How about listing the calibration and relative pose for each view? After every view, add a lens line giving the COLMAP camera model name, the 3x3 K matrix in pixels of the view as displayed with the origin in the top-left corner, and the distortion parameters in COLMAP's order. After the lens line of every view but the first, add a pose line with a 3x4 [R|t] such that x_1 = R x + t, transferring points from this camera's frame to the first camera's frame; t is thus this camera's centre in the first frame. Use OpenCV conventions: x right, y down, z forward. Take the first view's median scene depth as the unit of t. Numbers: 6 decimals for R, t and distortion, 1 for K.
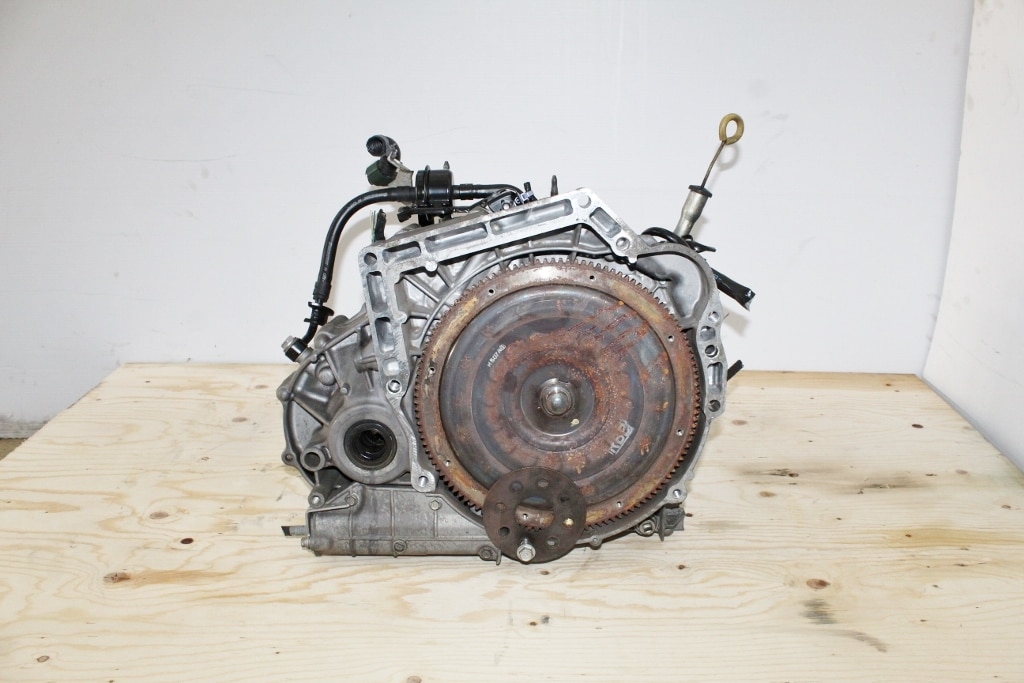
lens RADIAL K [[849.7, 0, 520.5], [0, 849.7, 347.8], [0, 0, 1]] dist [-0.156803, 0.128890]
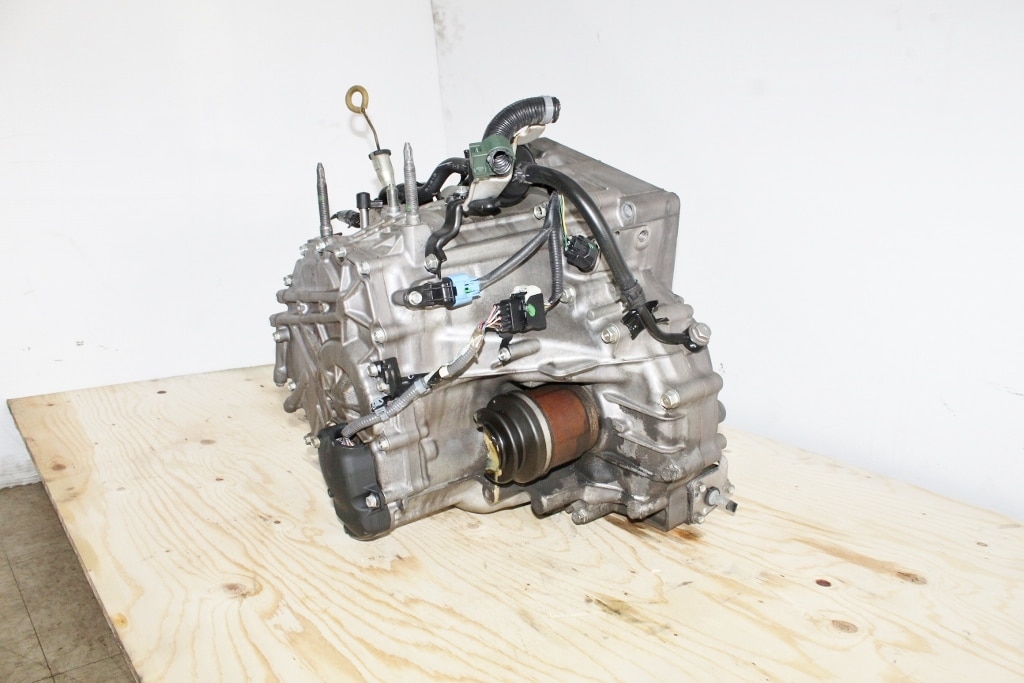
lens RADIAL K [[849.7, 0, 519.8], [0, 849.7, 342.7], [0, 0, 1]] dist [-0.156803, 0.128890]
pose [[-0.621040, -0.191902, 0.759923, -0.844480], [0.241679, 0.875432, 0.418581, -0.414867], [-0.745587, 0.443613, -0.497300, 1.625040]]
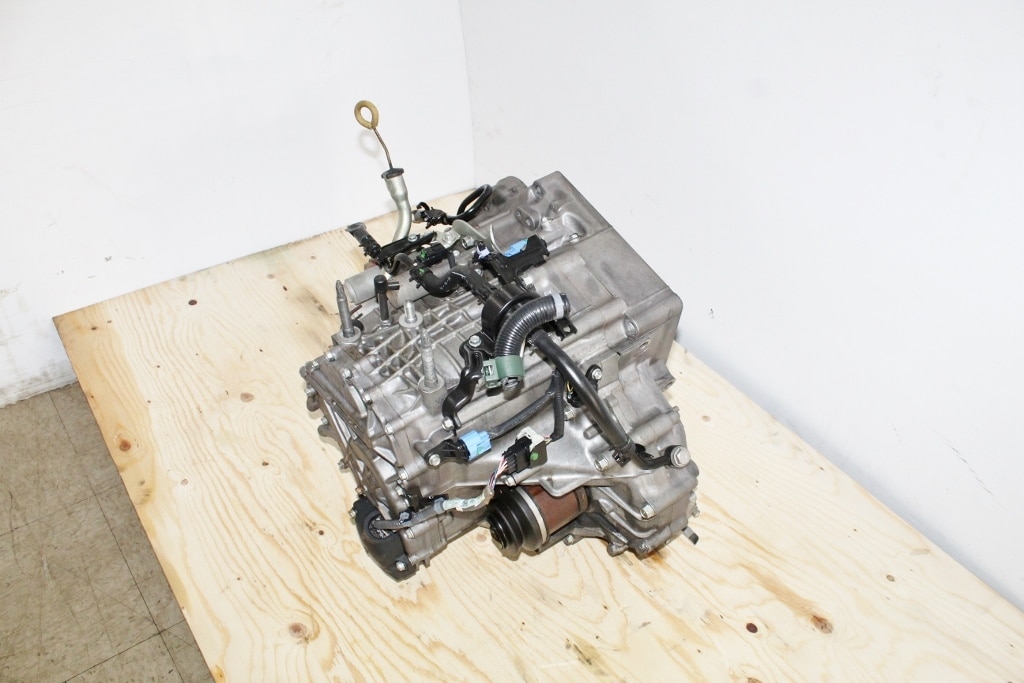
lens RADIAL K [[849.7, 0, 521.7], [0, 849.7, 344.6], [0, 0, 1]] dist [-0.156803, 0.128890]
pose [[-0.601328, -0.540264, 0.588659, -0.697018], [0.216053, 0.599350, 0.770779, -0.919168], [-0.769237, 0.590673, -0.243680, 1.353451]]
